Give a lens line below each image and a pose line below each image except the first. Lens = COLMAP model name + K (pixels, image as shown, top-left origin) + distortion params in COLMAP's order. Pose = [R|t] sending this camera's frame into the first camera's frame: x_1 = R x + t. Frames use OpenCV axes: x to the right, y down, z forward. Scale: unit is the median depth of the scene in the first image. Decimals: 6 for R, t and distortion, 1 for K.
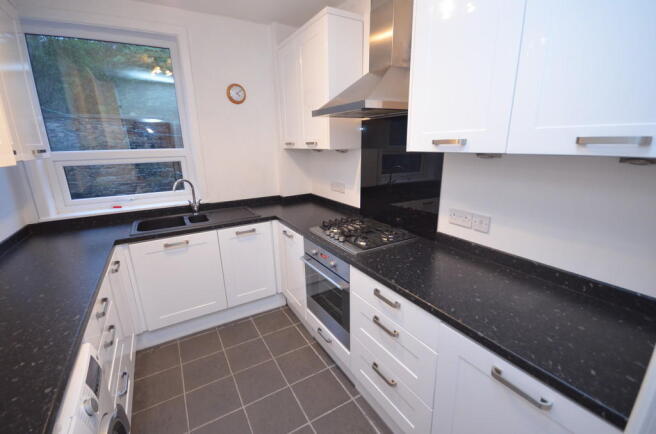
lens RADIAL K [[286.5, 0, 327.5], [0, 286.5, 221.1], [0, 0, 1]] dist [-0.012402, -0.000426]
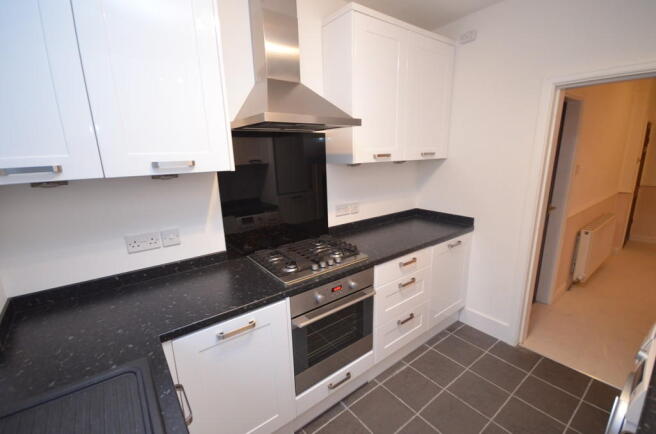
lens RADIAL K [[286.5, 0, 327.5], [0, 286.5, 221.1], [0, 0, 1]] dist [-0.012402, -0.000426]
pose [[-0.124901, -0.207163, 0.970301, -0.891492], [0.293433, 0.926498, 0.235582, -0.306663], [-0.947785, 0.314143, -0.054932, 1.132474]]
